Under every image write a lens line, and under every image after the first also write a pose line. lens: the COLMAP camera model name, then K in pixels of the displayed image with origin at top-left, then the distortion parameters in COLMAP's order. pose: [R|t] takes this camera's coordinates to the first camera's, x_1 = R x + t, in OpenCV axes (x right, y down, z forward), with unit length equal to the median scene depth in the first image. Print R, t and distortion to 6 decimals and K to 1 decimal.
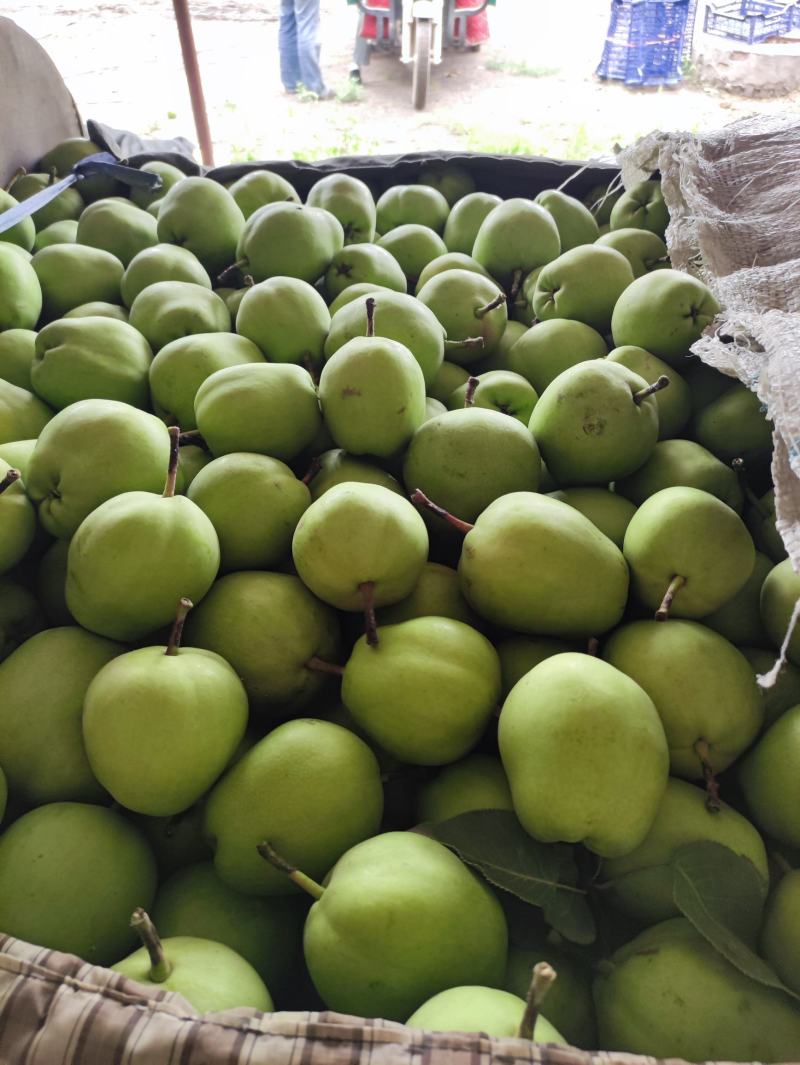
lens RADIAL K [[1003.5, 0, 400.0], [0, 1003.5, 532.5], [0, 0, 1]] dist [0.072647, -0.157326]
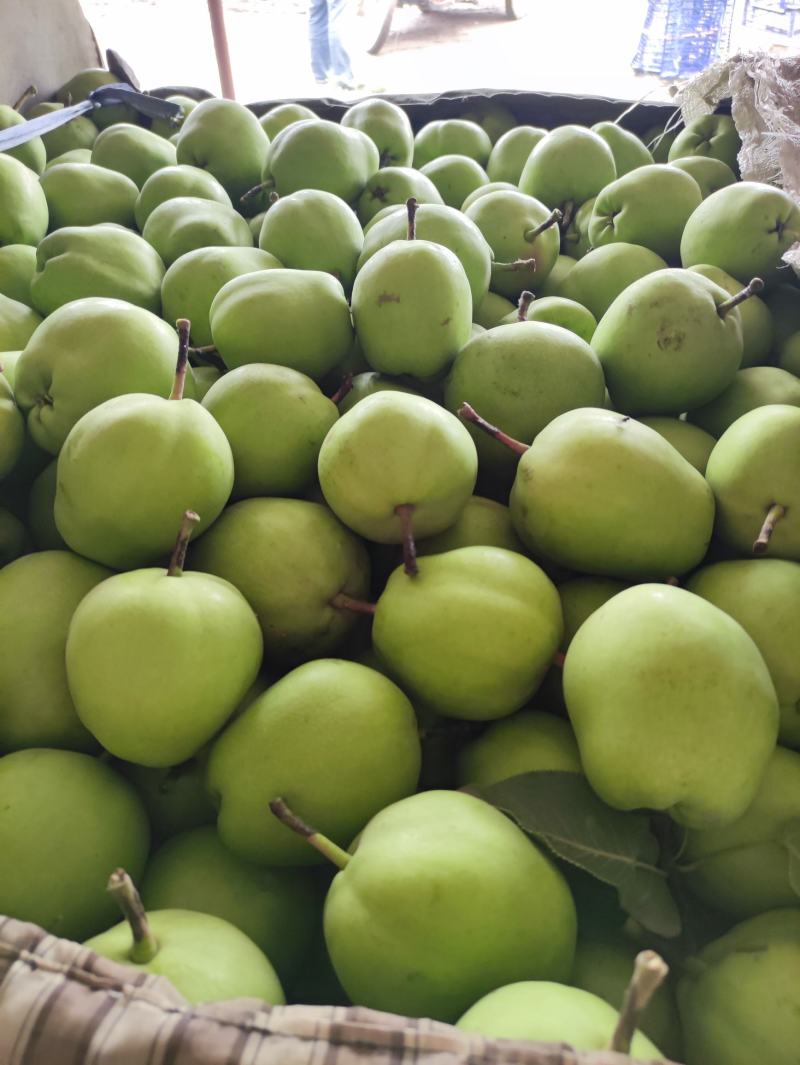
lens RADIAL K [[1013.3, 0, 393.6], [0, 1013.3, 525.1], [0, 0, 1]] dist [0.071188, -0.140420]
pose [[0.999391, 0.023752, -0.025552, -0.017933], [-0.023852, 0.999709, -0.003642, 0.061387], [0.025458, 0.004249, 0.999667, 0.125425]]
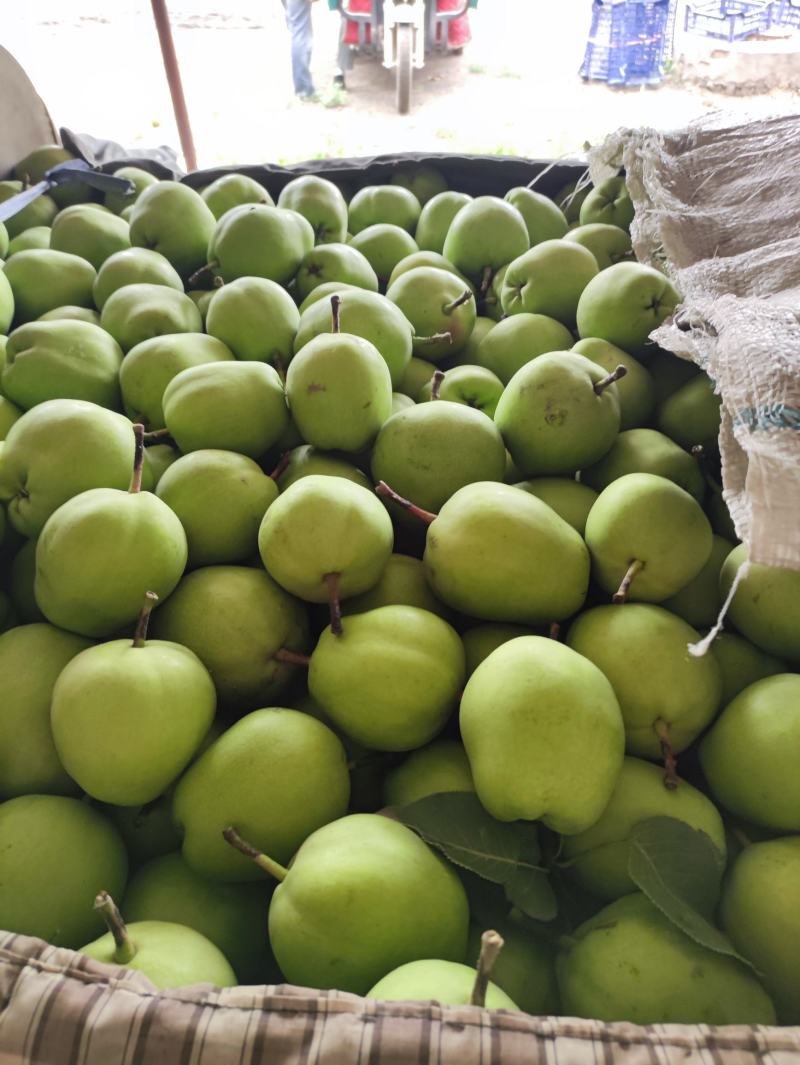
lens RADIAL K [[1003.5, 0, 400.0], [0, 1003.5, 532.5], [0, 0, 1]] dist [0.072647, -0.157326]
pose [[0.999751, -0.021123, 0.007148, 0.026047], [0.021149, 0.999770, -0.003607, 0.011919], [-0.007071, 0.003757, 0.999968, -0.014542]]
